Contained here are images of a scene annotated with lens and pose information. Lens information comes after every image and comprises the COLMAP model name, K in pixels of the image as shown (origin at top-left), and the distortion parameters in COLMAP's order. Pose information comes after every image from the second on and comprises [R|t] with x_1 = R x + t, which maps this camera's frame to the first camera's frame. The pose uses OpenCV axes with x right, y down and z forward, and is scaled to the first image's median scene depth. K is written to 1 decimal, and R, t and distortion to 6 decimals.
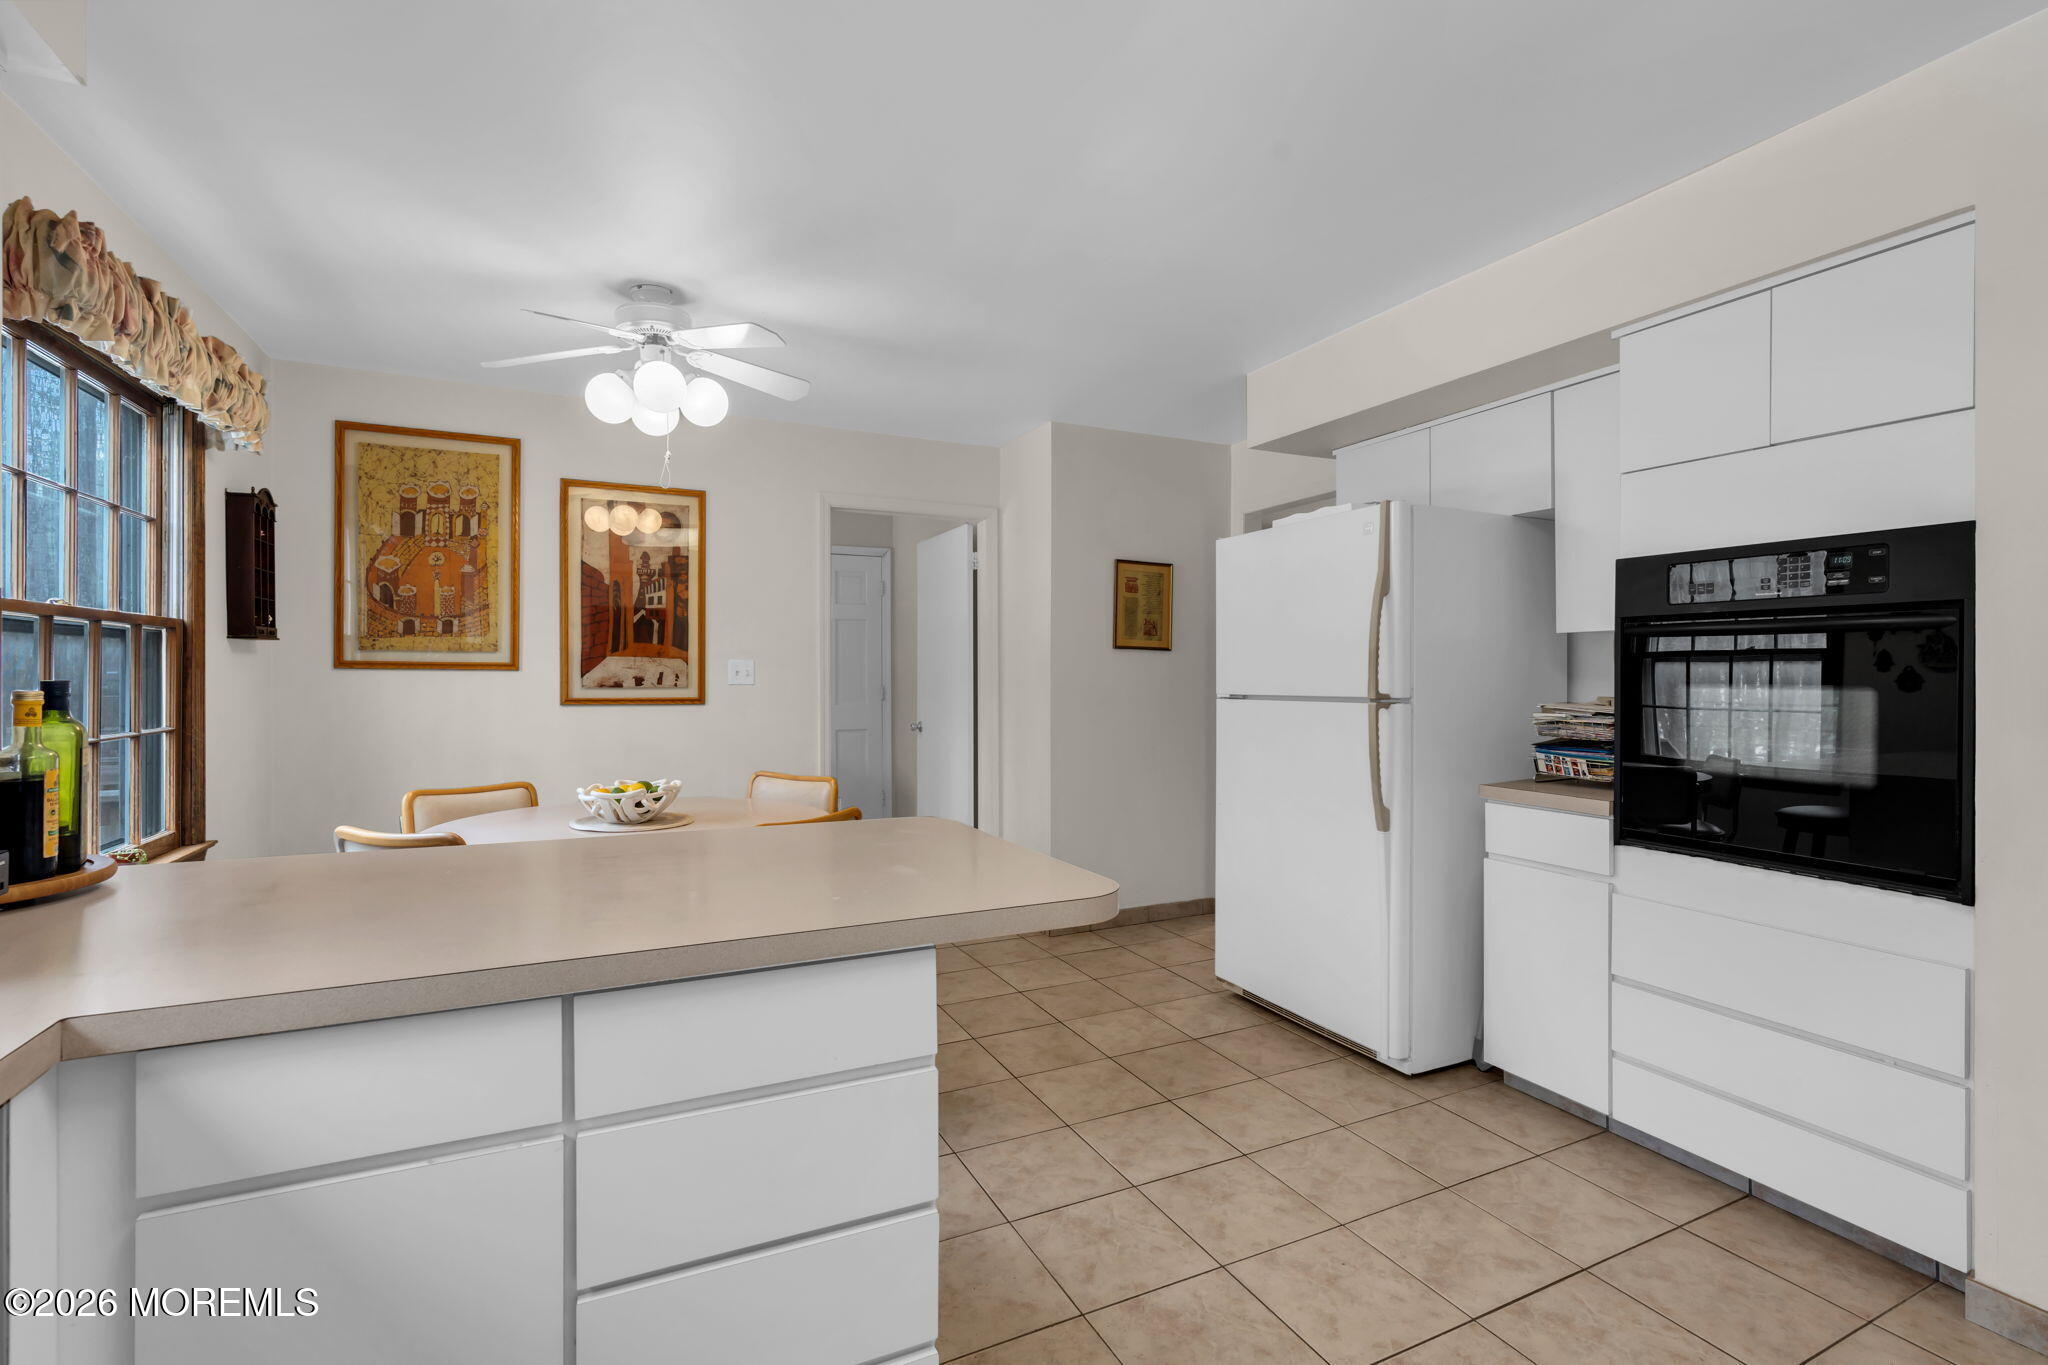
lens RADIAL K [[922.6, 0, 1026.6], [0, 922.6, 679.7], [0, 0, 1]] dist [0.003575, 0.000797]
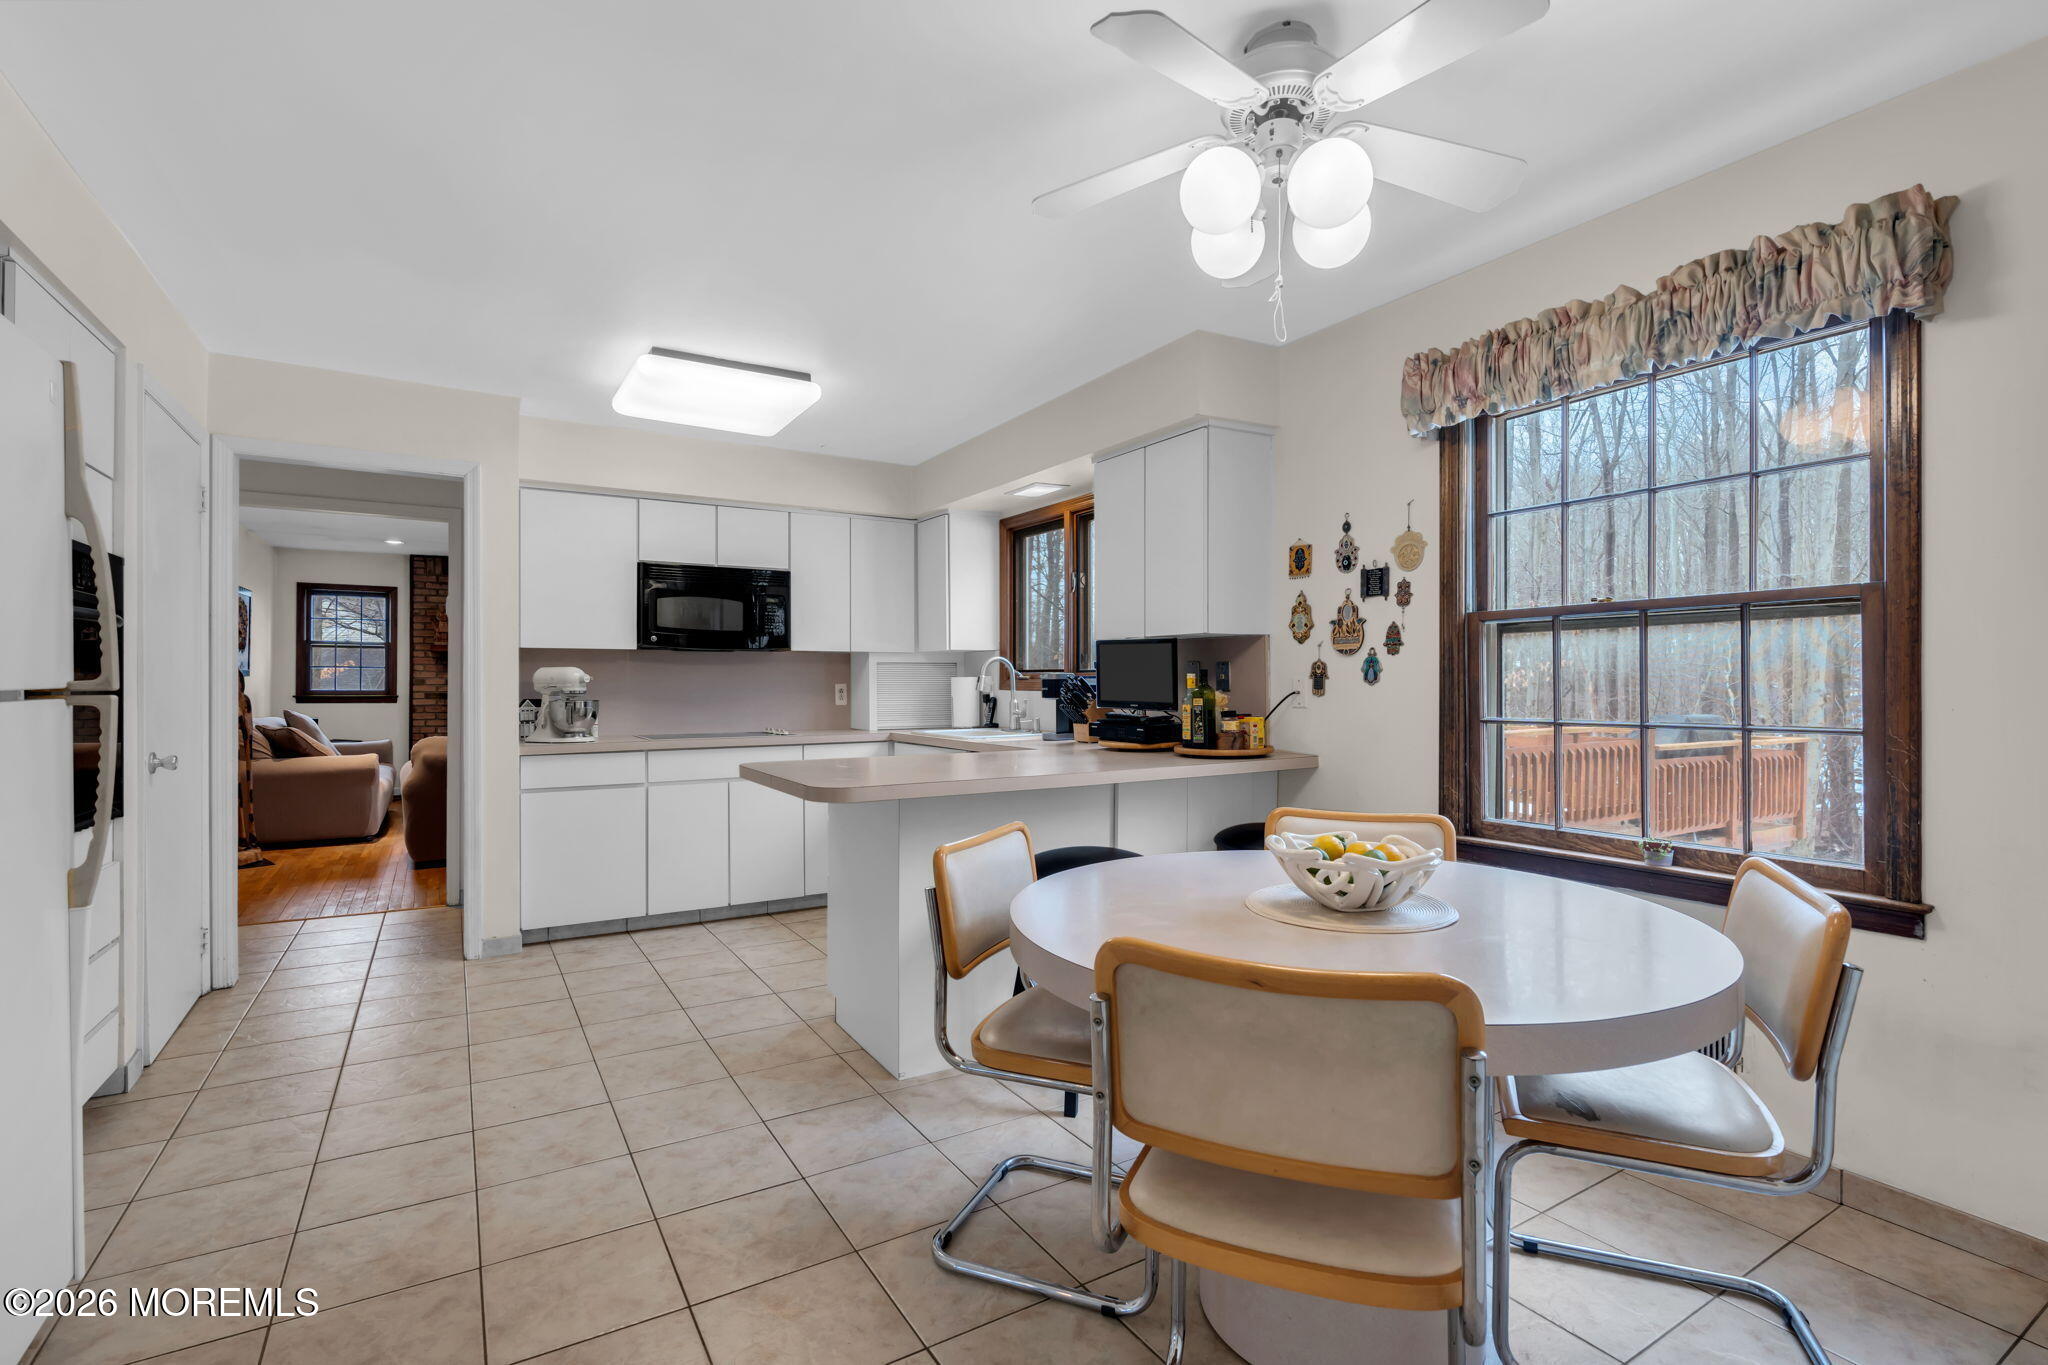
lens RADIAL K [[922.6, 0, 1021.2], [0, 922.6, 682.9], [0, 0, 1]] dist [0.003575, 0.000797]
pose [[-0.995034, -0.001969, -0.099514, -0.206039], [-0.002289, 0.999993, 0.003096, 0.014954], [0.099507, 0.003309, -0.995031, 1.986930]]
